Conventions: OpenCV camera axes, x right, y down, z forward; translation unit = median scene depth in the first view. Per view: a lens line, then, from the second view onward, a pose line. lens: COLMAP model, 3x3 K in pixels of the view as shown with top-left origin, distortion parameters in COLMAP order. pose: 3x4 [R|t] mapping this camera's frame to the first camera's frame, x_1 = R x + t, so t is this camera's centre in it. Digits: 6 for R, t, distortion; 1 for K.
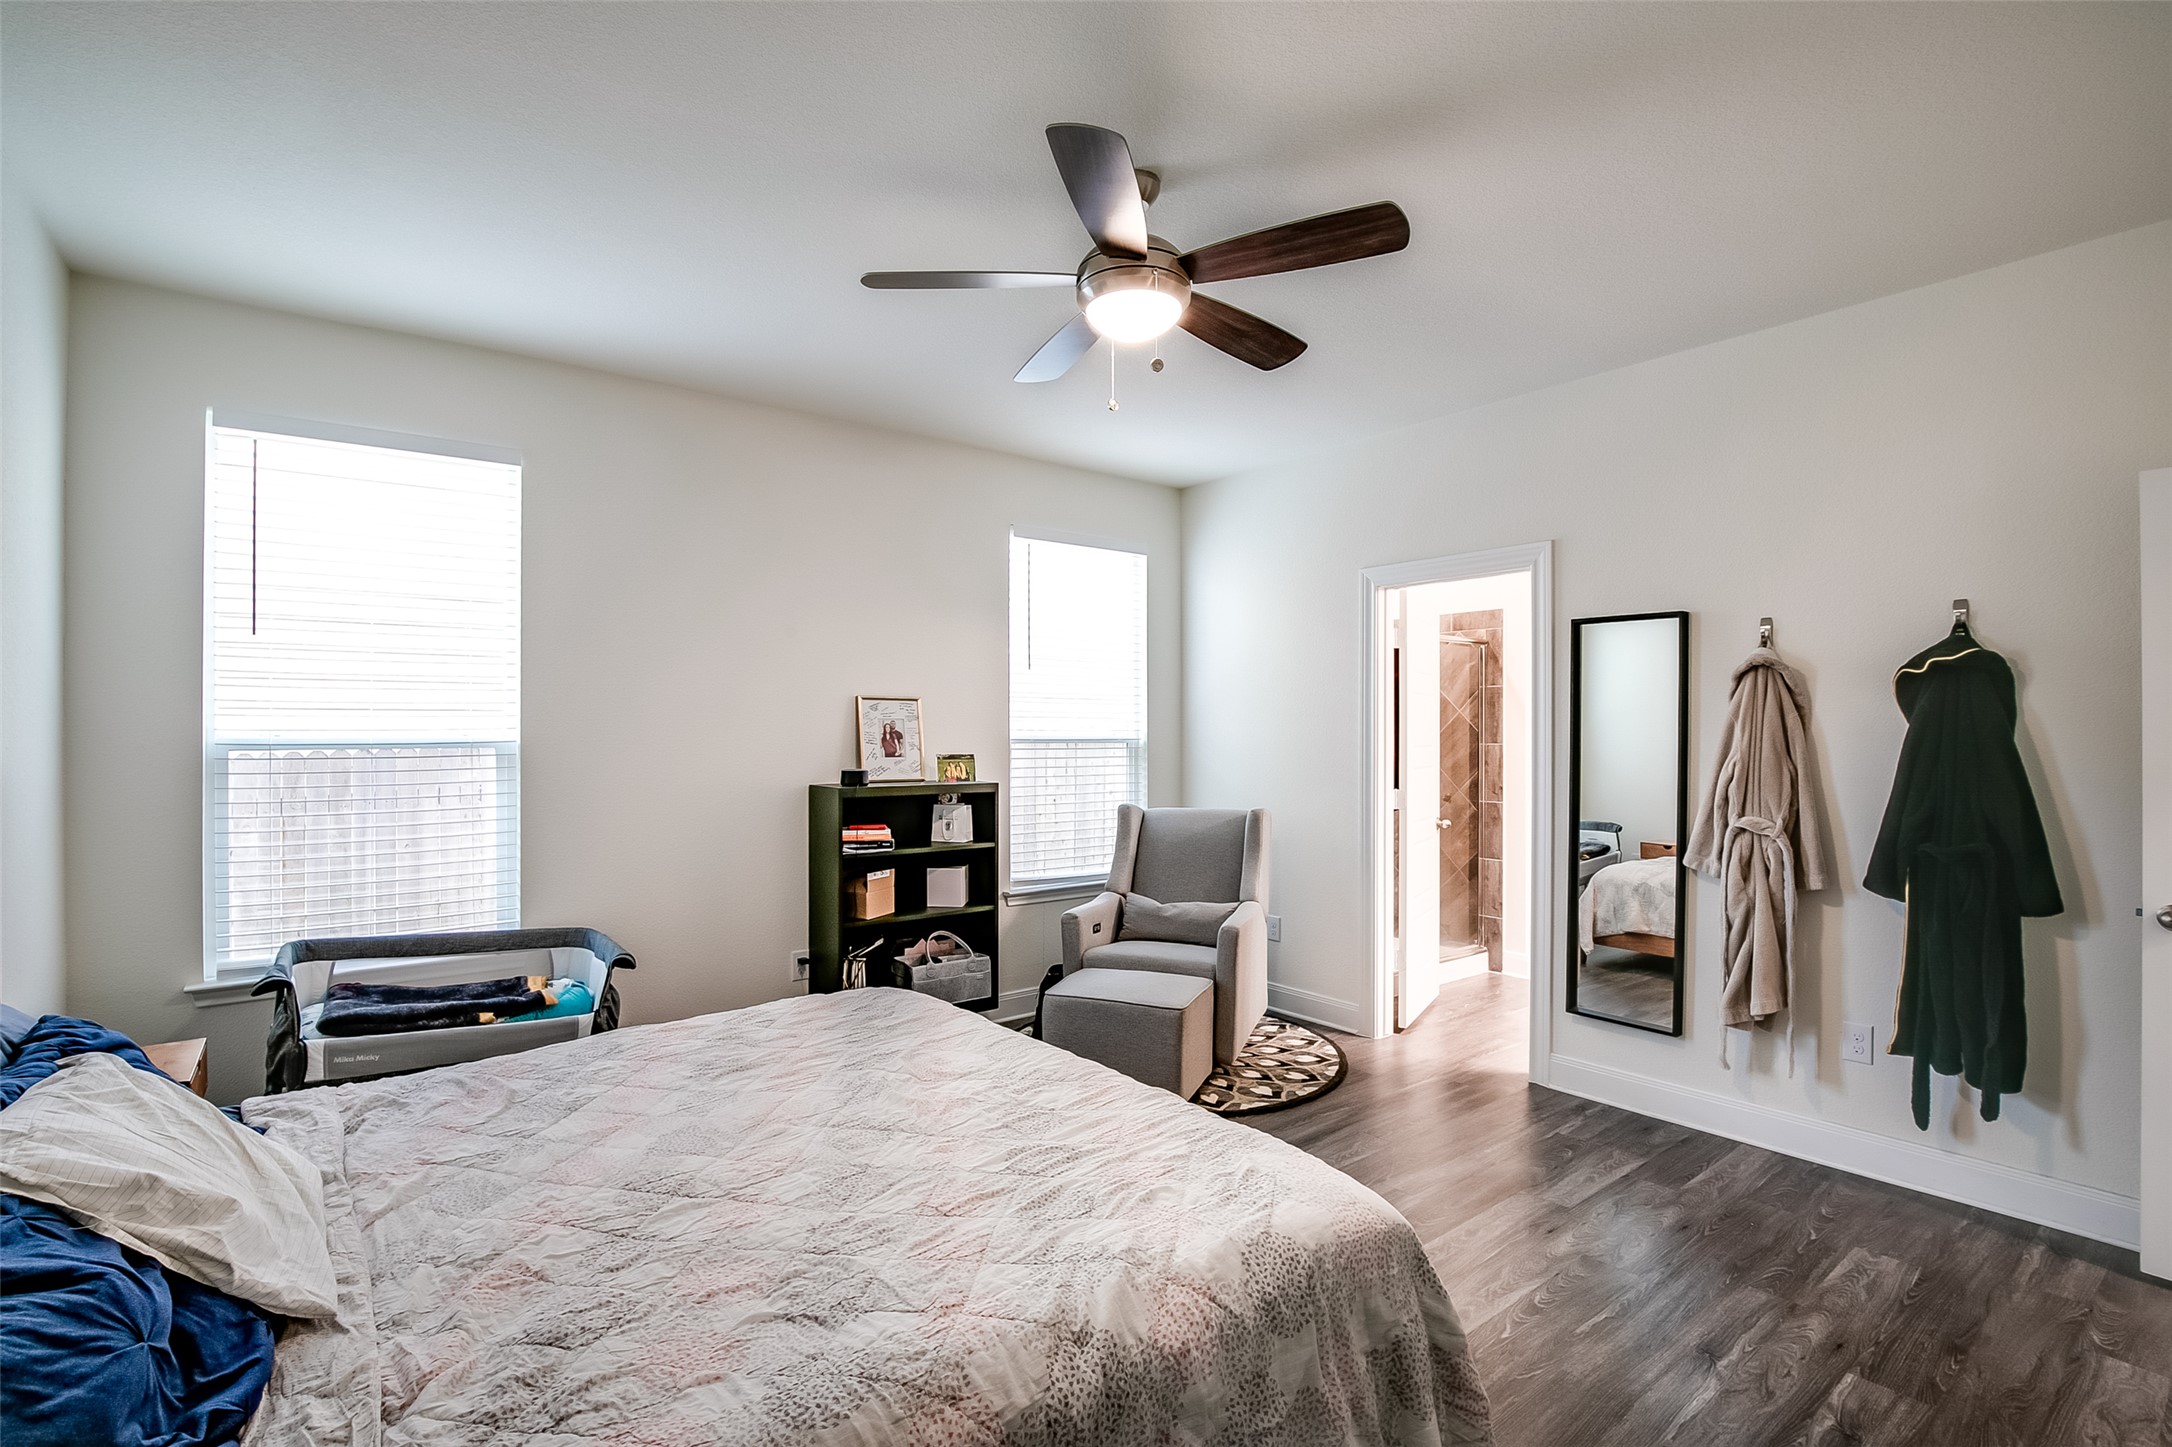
lens RADIAL K [[983.9, 0, 1083.8], [0, 983.9, 735.0], [0, 0, 1]] dist [-0.032170, 0.000067]
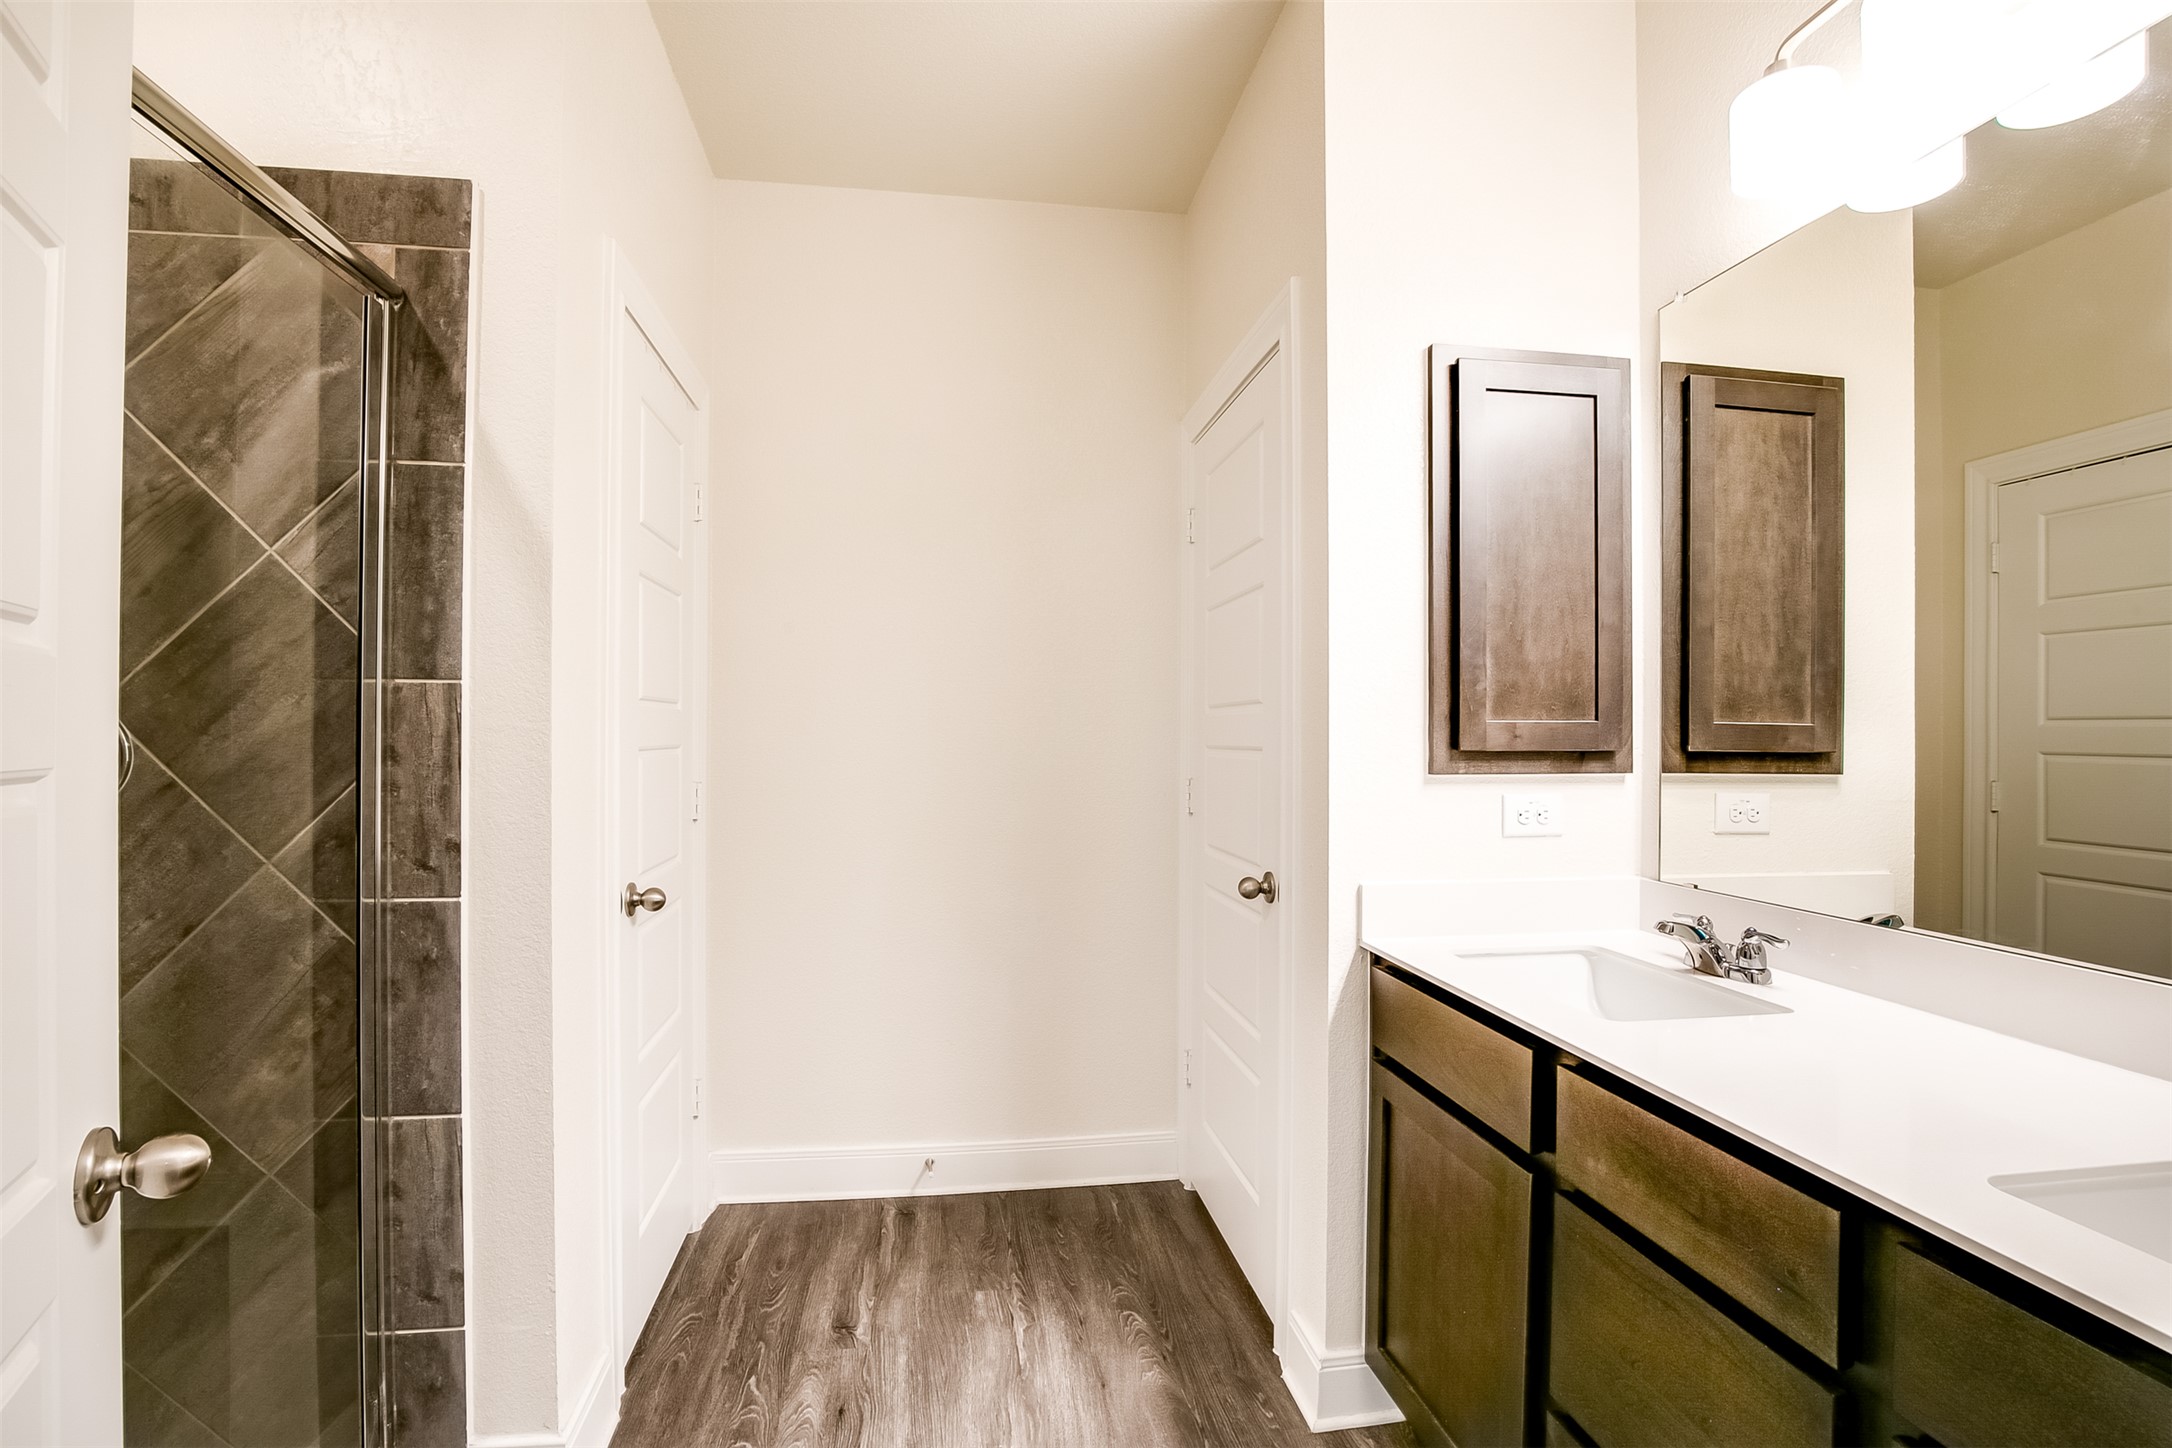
lens RADIAL K [[983.9, 0, 1083.8], [0, 983.9, 735.5], [0, 0, 1]] dist [-0.032170, 0.000067]
pose [[0.478055, 0.003476, 0.878323, 0.325627], [-0.008459, 0.999964, 0.000647, 0.026537], [-0.878289, -0.007739, 0.478067, 0.851757]]
